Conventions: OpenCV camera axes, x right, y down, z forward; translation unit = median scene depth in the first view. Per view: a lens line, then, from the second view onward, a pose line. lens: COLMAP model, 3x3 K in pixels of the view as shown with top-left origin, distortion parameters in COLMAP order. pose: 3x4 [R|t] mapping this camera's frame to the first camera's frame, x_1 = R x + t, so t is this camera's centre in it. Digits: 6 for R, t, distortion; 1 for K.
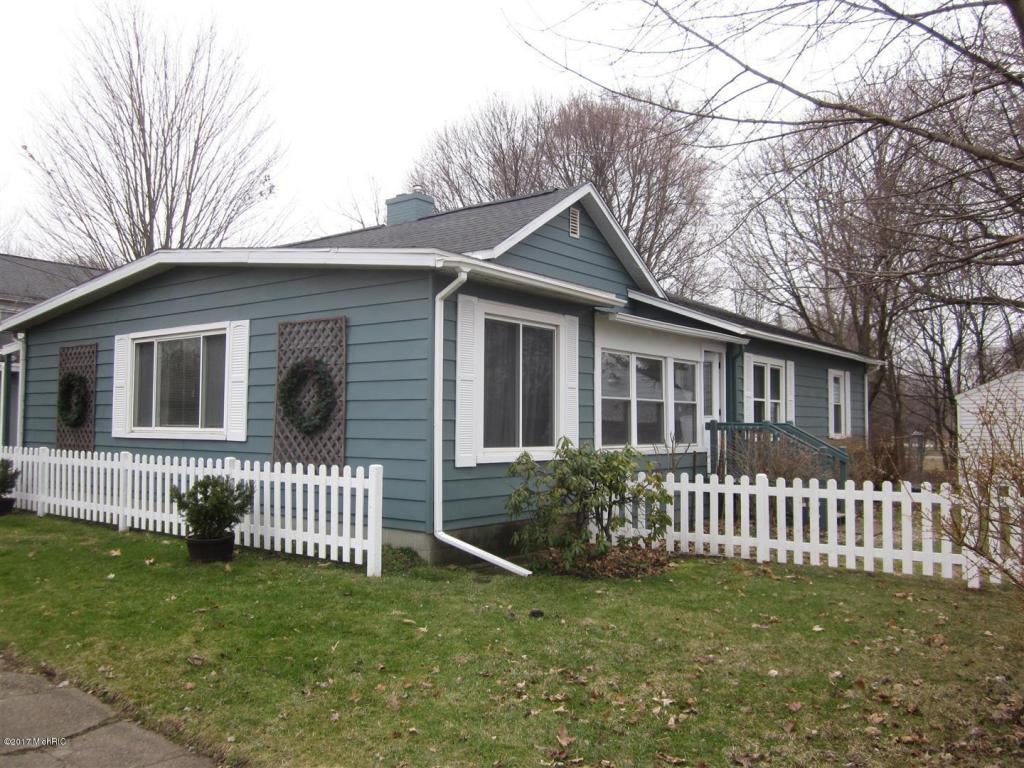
lens RADIAL K [[854.7, 0, 506.8], [0, 854.7, 388.2], [0, 0, 1]] dist [-0.038781, 0.009565]
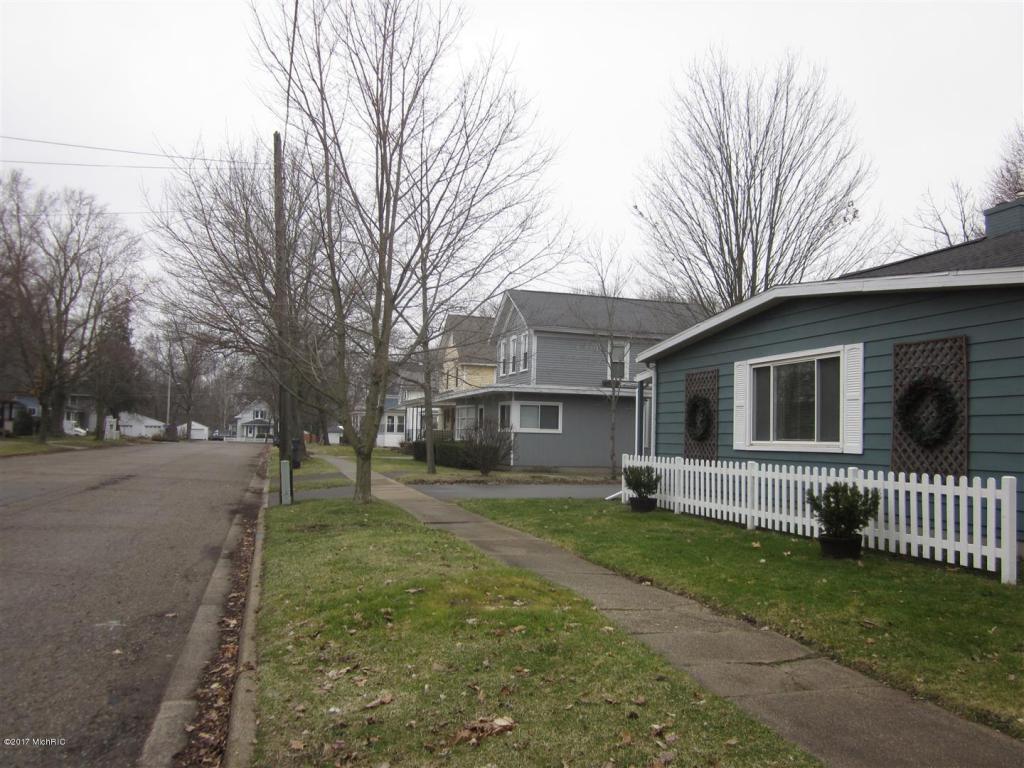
lens RADIAL K [[854.7, 0, 506.8], [0, 854.7, 388.2], [0, 0, 1]] dist [-0.038781, 0.009565]
pose [[0.805359, -0.024052, -0.592299, -0.028007], [0.009058, 0.999559, -0.028275, 0.004811], [0.592718, 0.017407, 0.805222, -0.157404]]
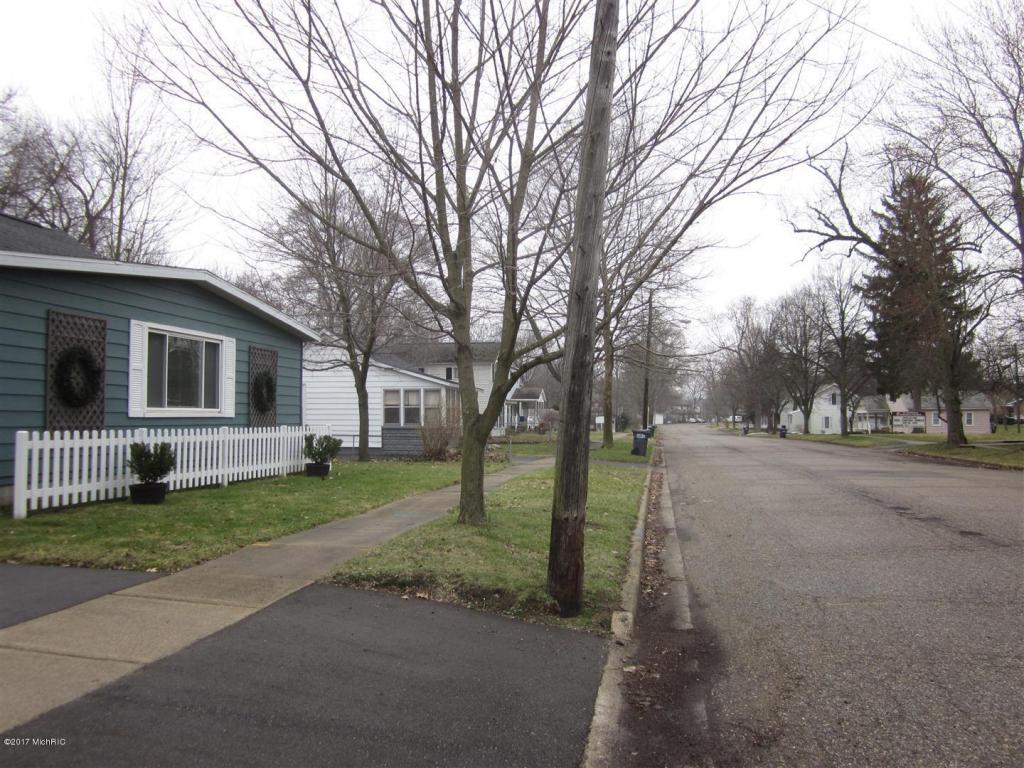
lens RADIAL K [[854.7, 0, 506.8], [0, 854.7, 388.2], [0, 0, 1]] dist [-0.038781, 0.009565]
pose [[-0.474858, 0.009284, 0.880013, -2.015619], [-0.061752, 0.997128, -0.043842, 0.049454], [-0.877893, -0.075161, -0.472921, 1.367978]]
